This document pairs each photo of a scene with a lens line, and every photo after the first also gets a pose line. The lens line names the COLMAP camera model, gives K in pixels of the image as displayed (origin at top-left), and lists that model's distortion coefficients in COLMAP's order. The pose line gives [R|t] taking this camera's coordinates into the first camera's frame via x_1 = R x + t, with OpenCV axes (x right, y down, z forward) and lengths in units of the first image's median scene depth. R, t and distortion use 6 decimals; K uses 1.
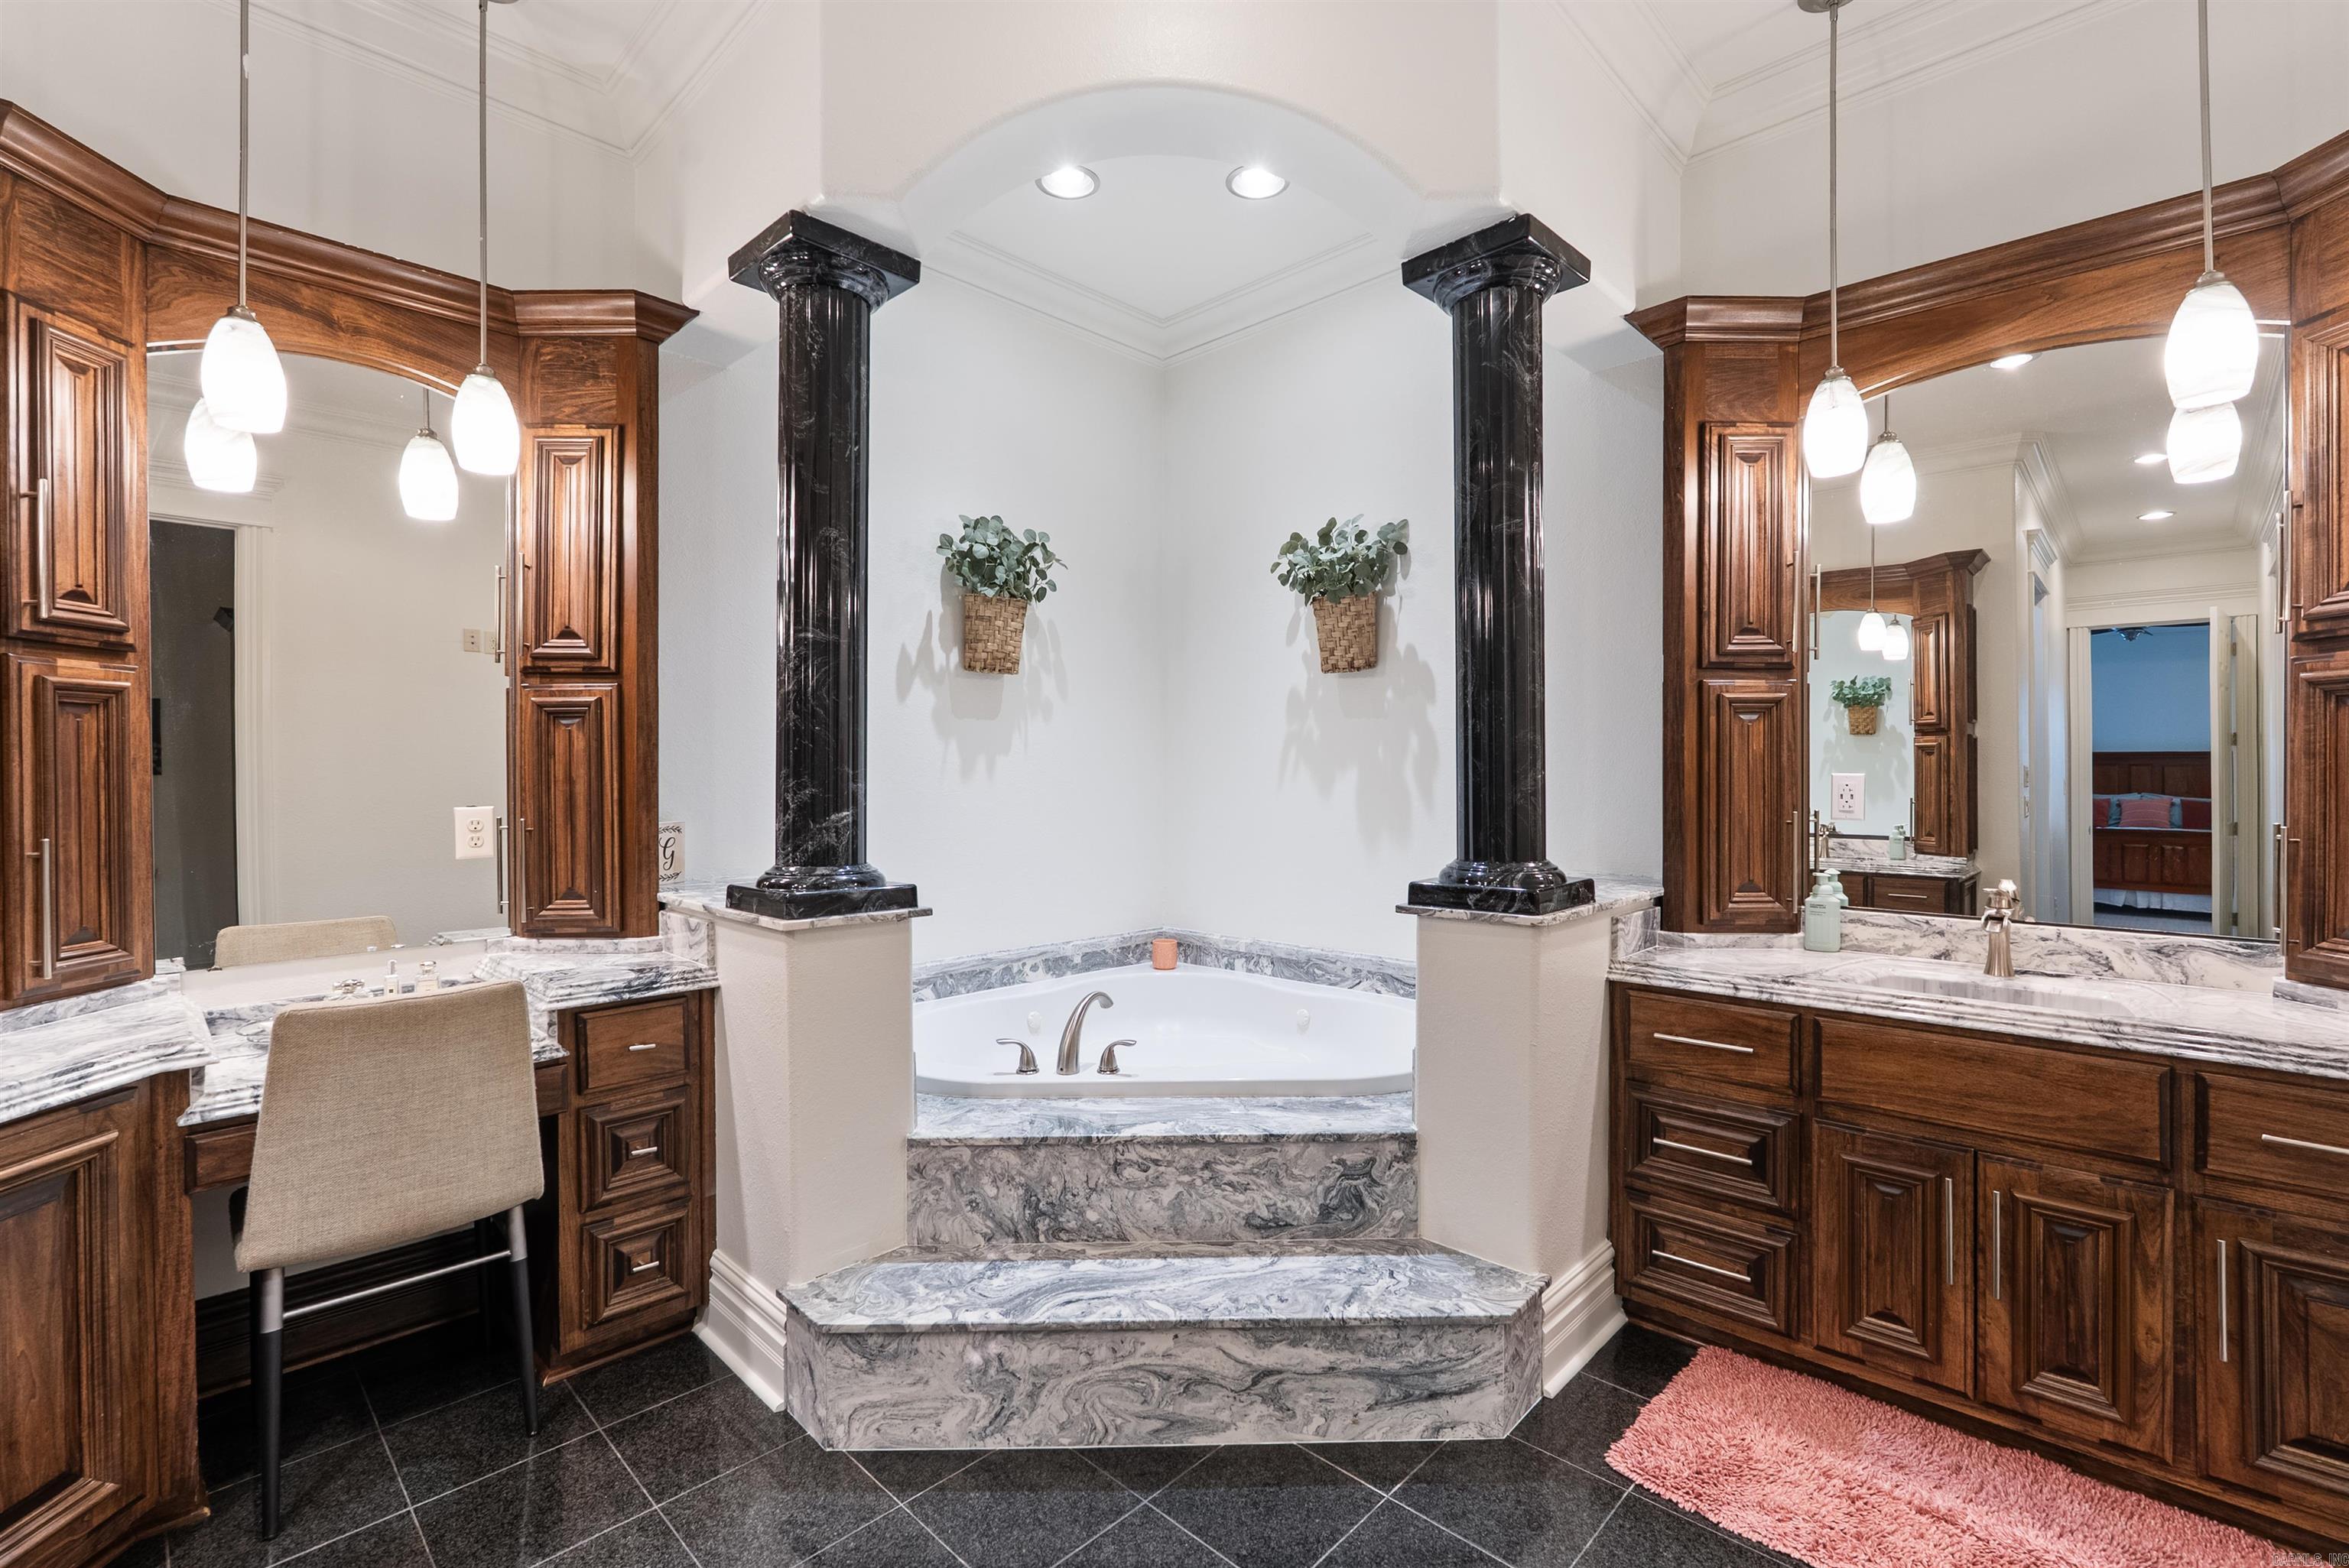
lens RADIAL K [[1044.4, 0, 1173.5], [0, 1044.4, 775.4], [0, 0, 1]] dist [-0.003847, 0.000886]
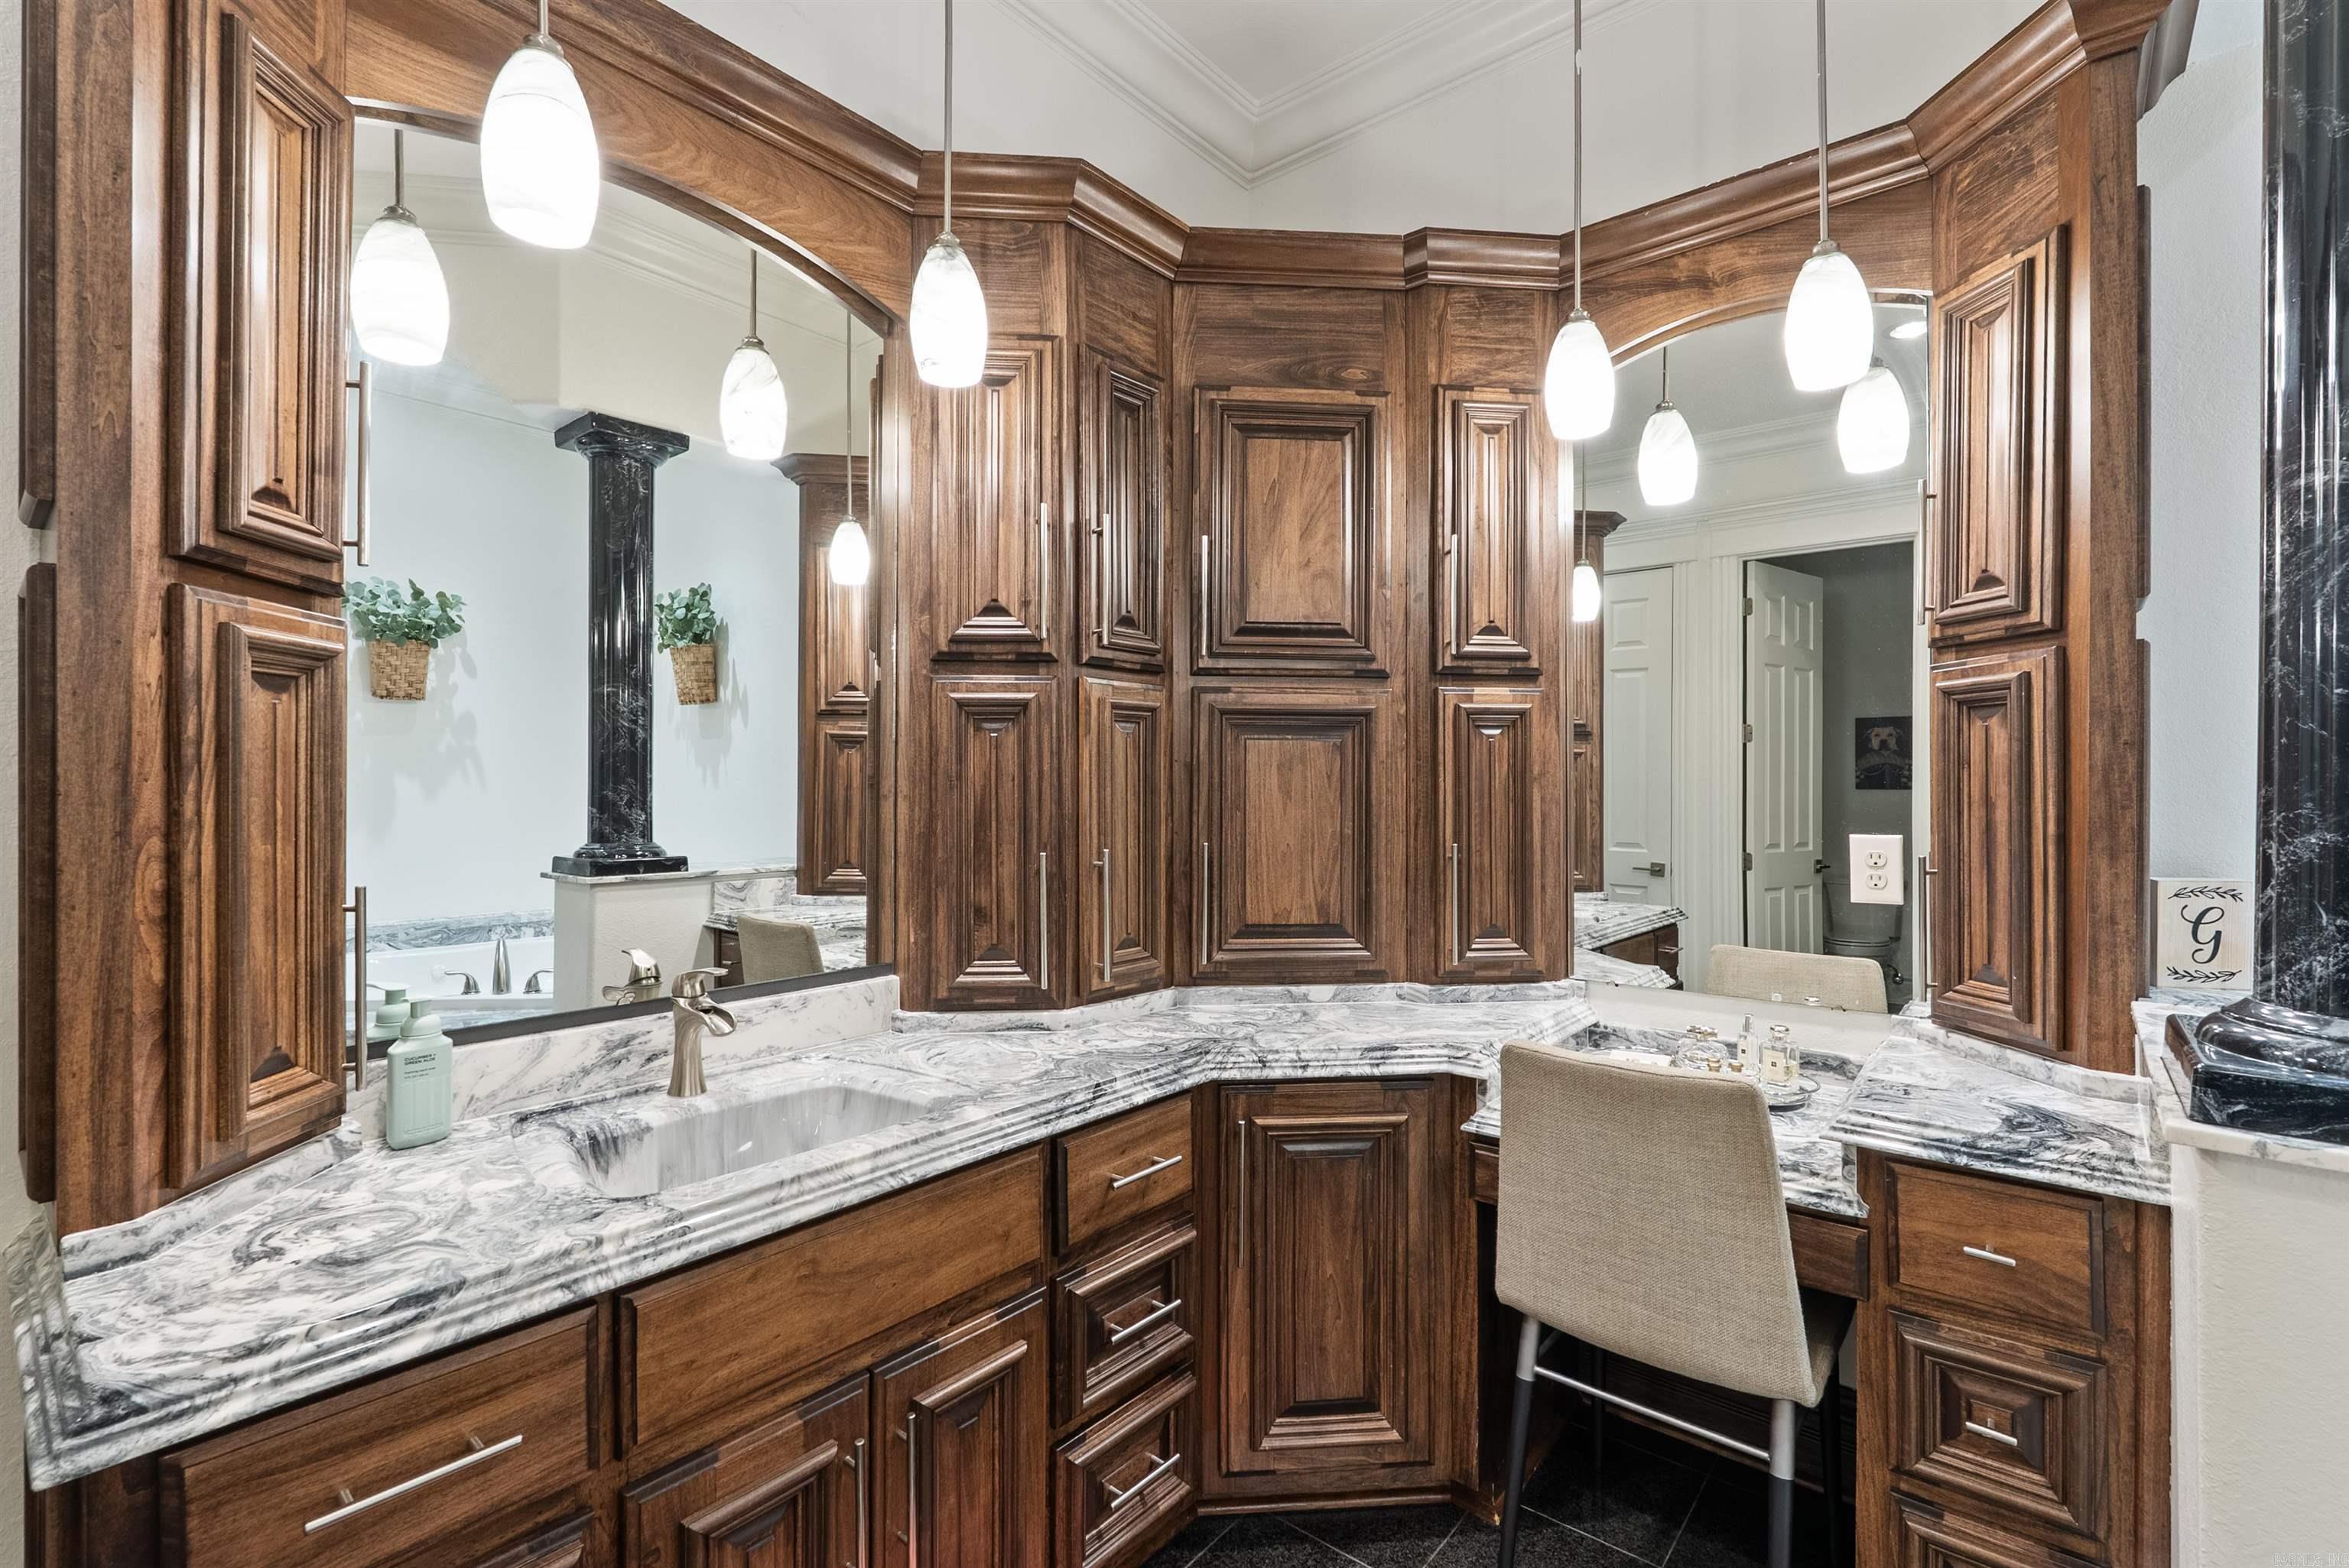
lens RADIAL K [[1044.4, 0, 1172.6], [0, 1044.4, 779.0], [0, 0, 1]] dist [-0.003847, 0.000886]
pose [[0.075857, -0.000937, -0.997118, 0.048553], [-0.005780, 0.999982, -0.001379, -0.007212], [0.997102, 0.005868, 0.075851, 0.524965]]
